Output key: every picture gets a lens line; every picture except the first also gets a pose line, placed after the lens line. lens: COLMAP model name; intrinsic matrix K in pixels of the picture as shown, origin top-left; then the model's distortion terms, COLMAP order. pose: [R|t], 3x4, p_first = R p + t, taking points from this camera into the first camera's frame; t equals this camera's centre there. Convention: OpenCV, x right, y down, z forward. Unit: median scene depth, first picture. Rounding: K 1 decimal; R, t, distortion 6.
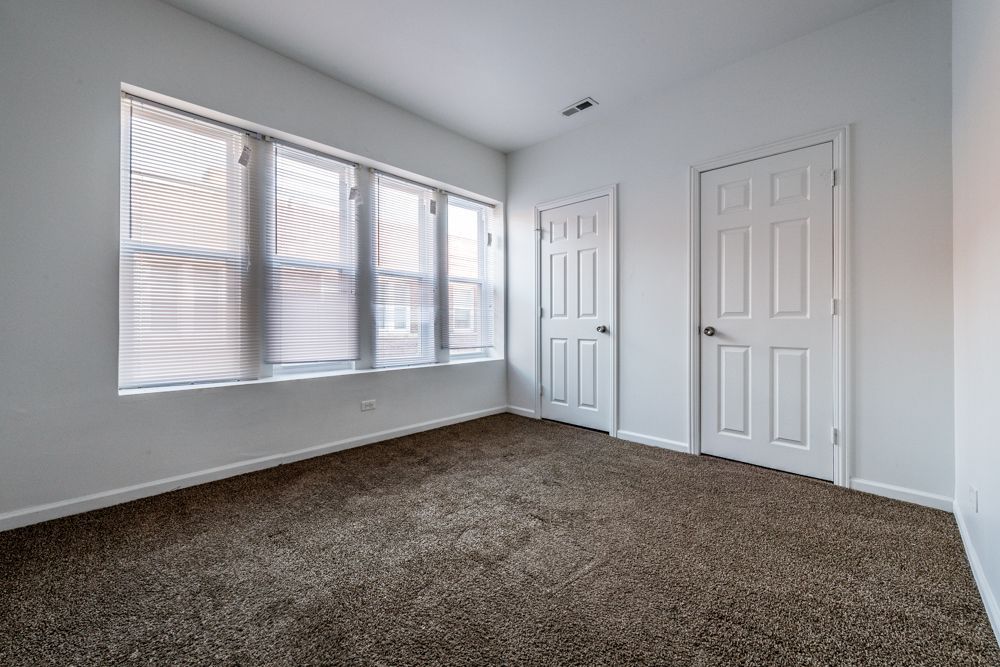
lens RADIAL K [[398.9, 0, 509.4], [0, 398.9, 322.7], [0, 0, 1]] dist [0.001522, -0.000392]
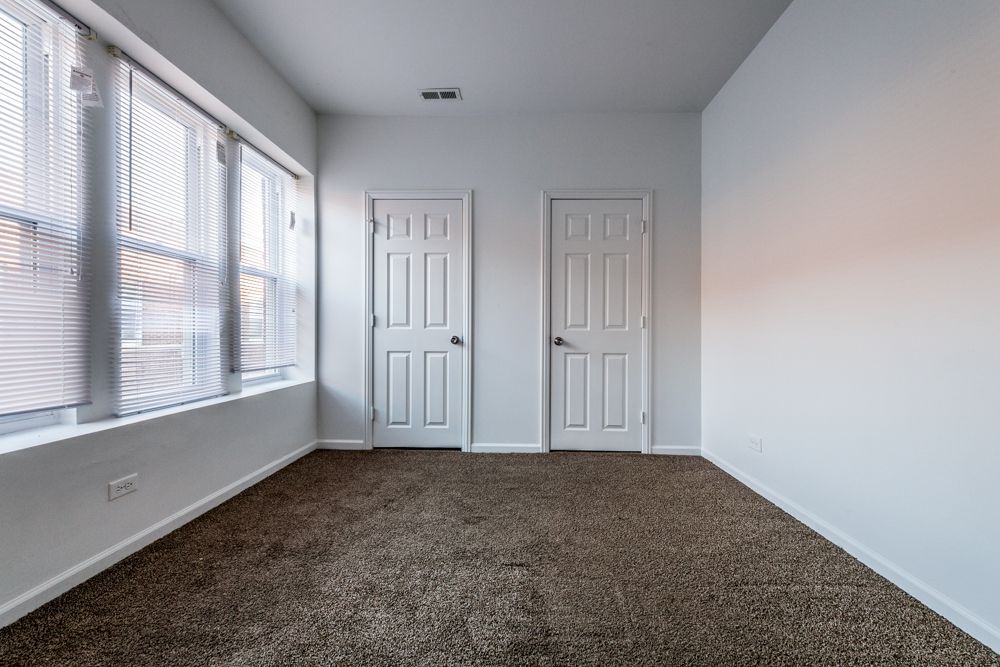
lens RADIAL K [[388.6, 0, 500.0], [0, 388.6, 333.5], [0, 0, 1]] dist [0.002286, -0.000433]
pose [[0.739214, 0.000925, 0.673470, -0.318881], [-0.002787, 0.999995, 0.001685, -0.001621], [-0.673464, -0.003122, 0.739213, 0.260630]]
